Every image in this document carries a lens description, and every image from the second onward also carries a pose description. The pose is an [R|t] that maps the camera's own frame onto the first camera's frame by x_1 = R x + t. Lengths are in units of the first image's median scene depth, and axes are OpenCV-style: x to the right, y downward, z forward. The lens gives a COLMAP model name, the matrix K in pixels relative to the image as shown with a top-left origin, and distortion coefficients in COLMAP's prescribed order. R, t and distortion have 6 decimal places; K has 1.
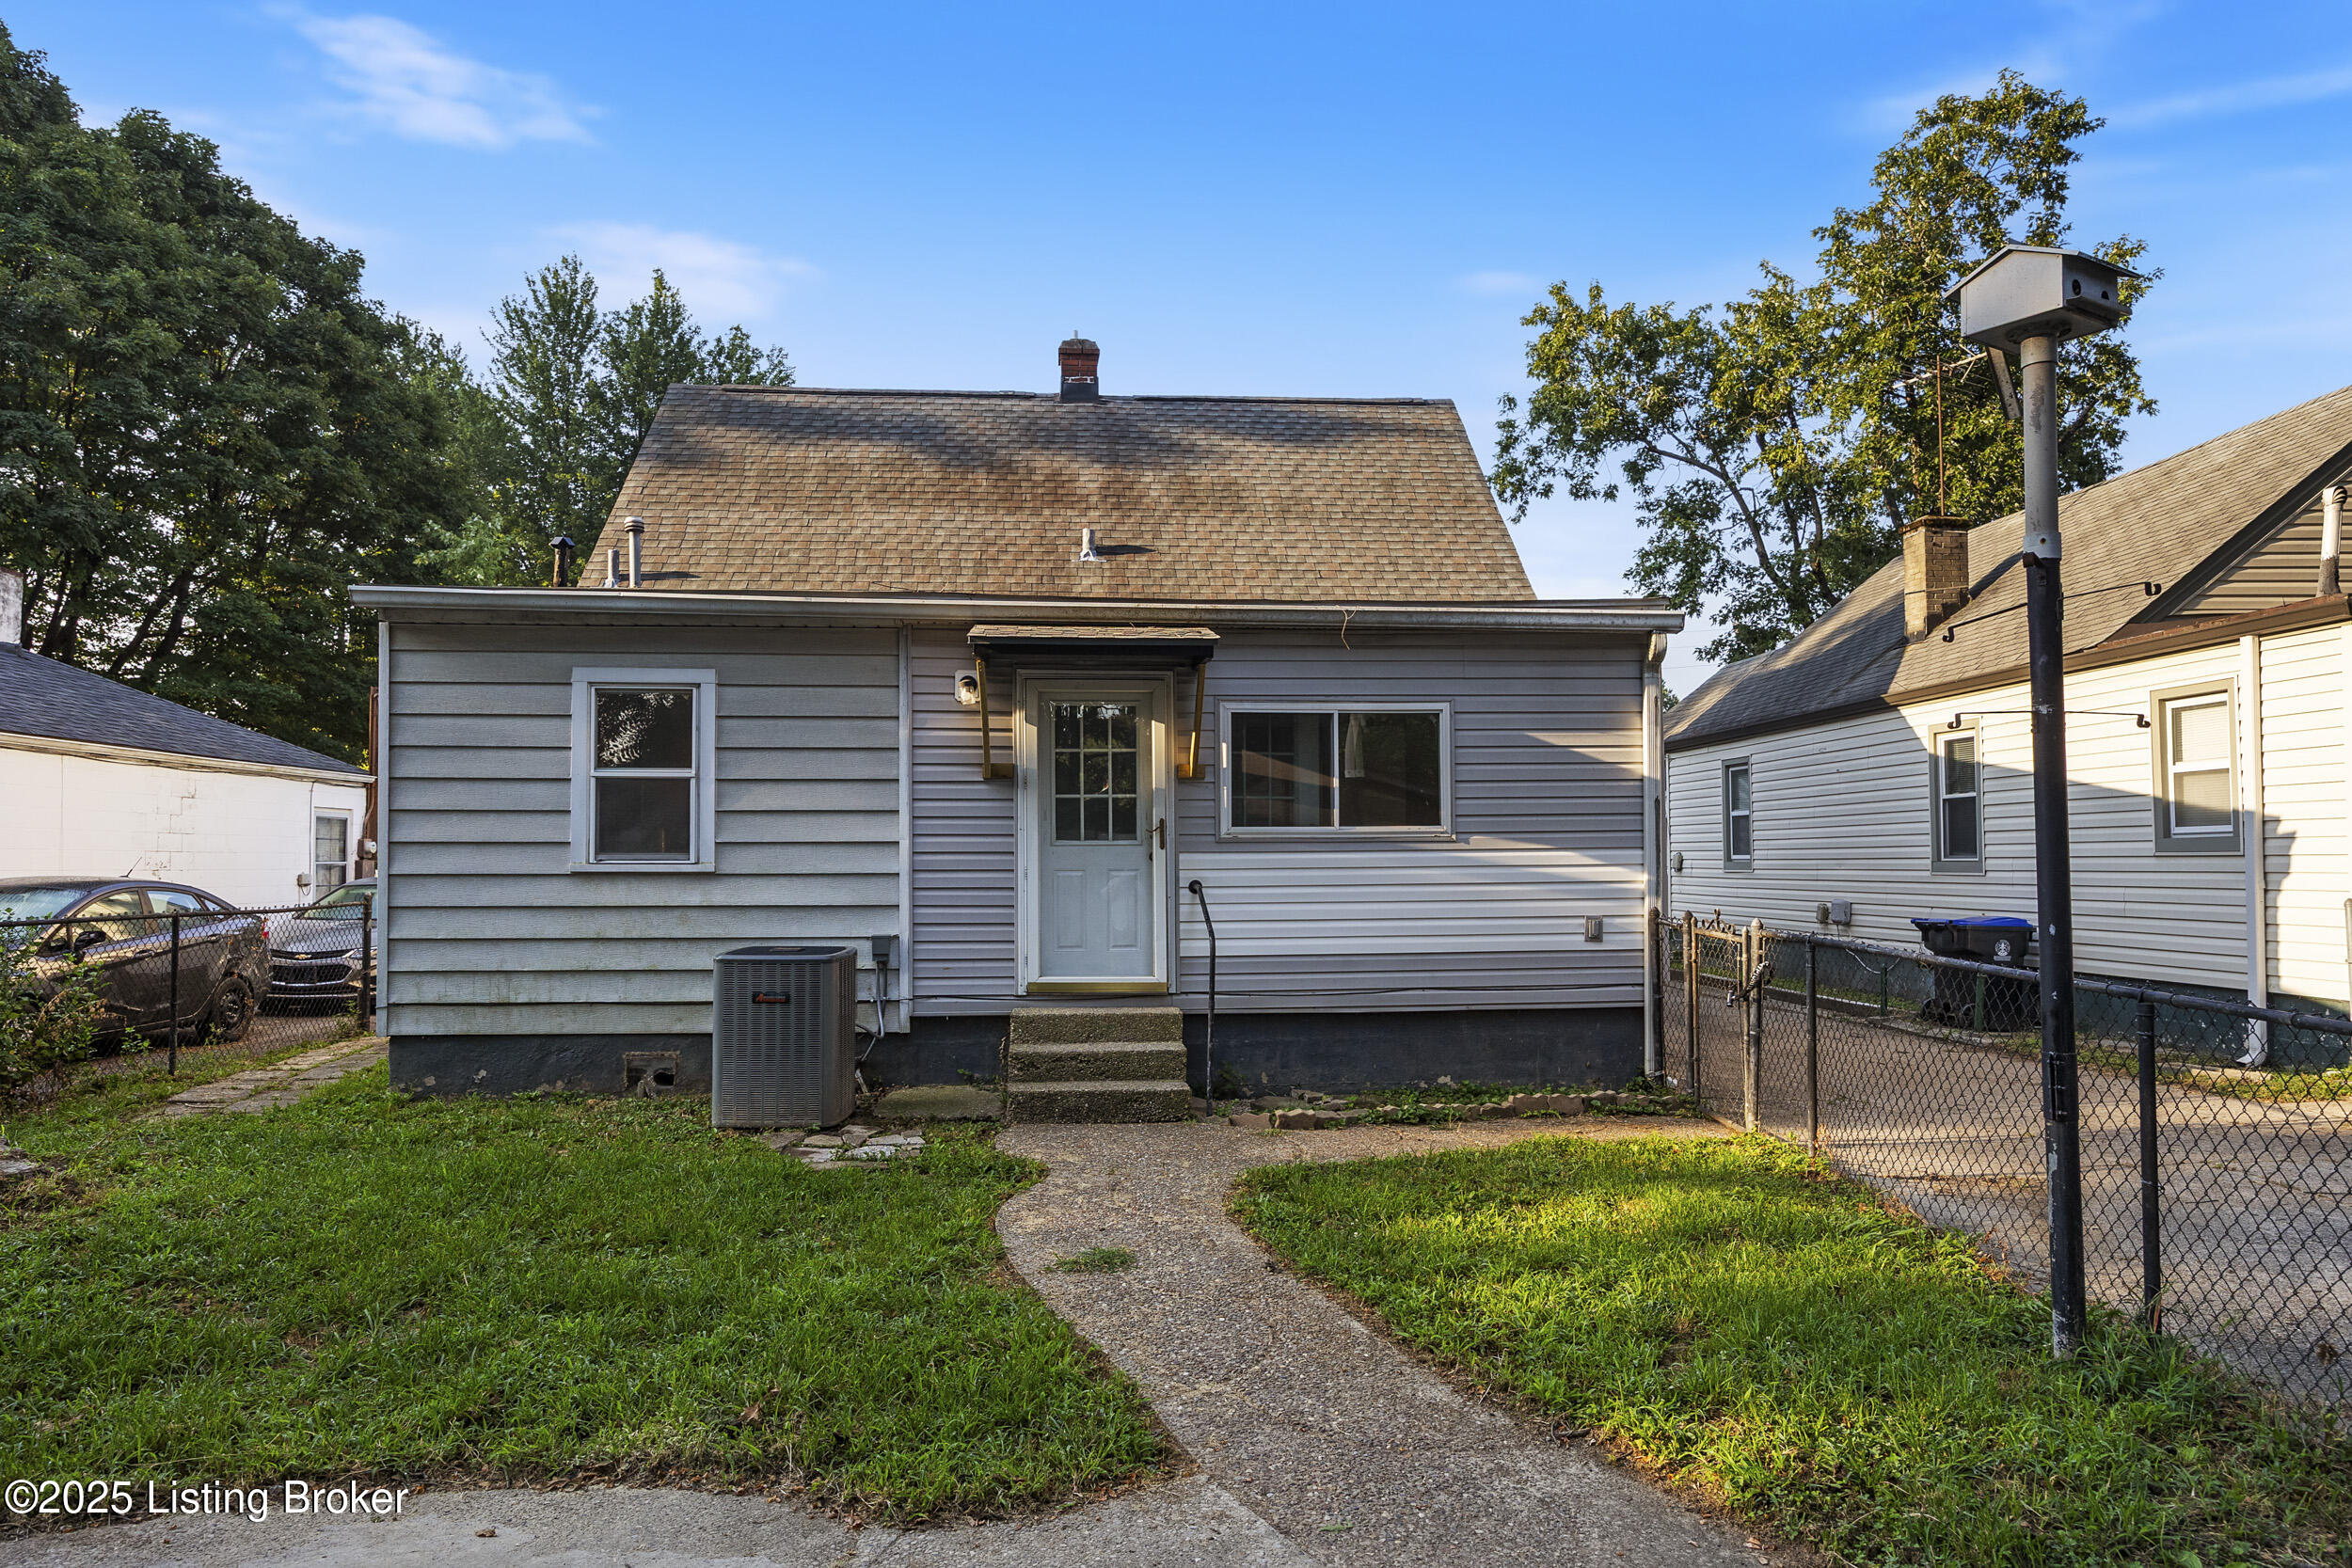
lens RADIAL K [[1398.4, 0, 1214.6], [0, 1398.4, 787.0], [0, 0, 1]] dist [-0.002525, -0.003108]
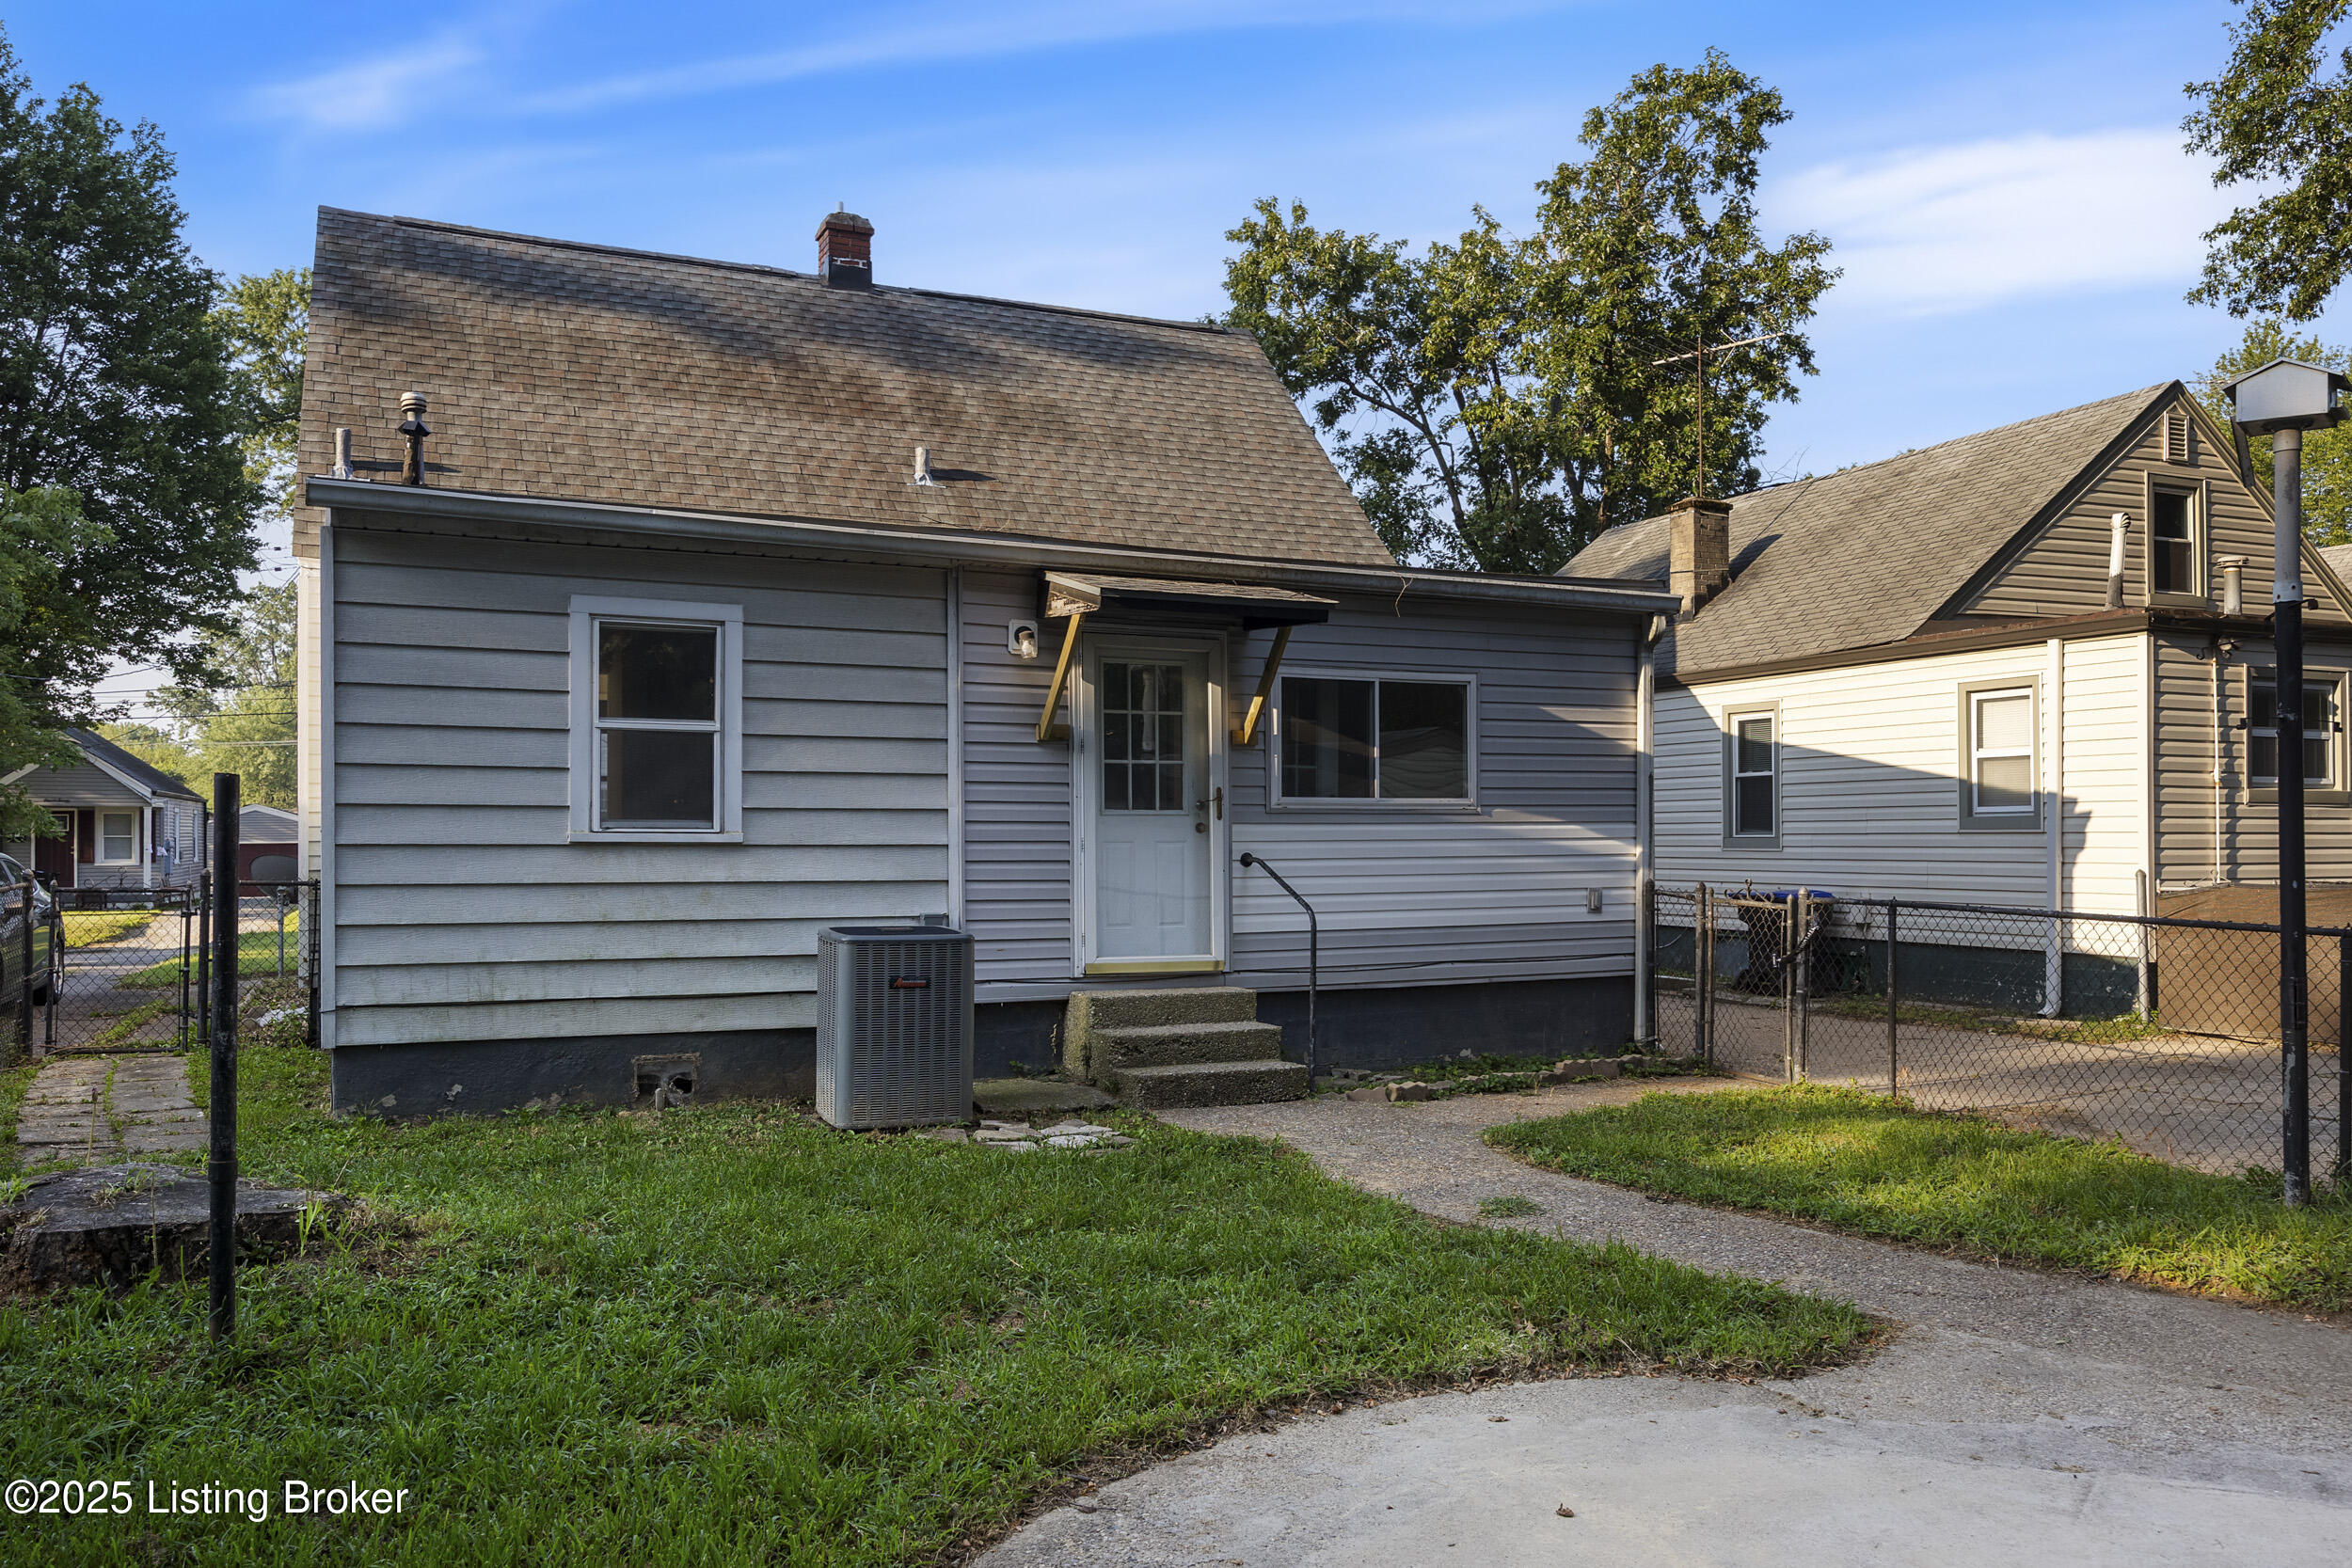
lens RADIAL K [[1710.7, 0, 1176.0], [0, 1710.7, 784.0], [0, 0, 1]] dist [-0.005225, 0.000602]
pose [[0.939960, 0.014363, 0.340982, -0.448870], [-0.021614, 0.999614, 0.017474, 0.000794], [-0.340599, -0.023795, 0.939907, -0.072070]]
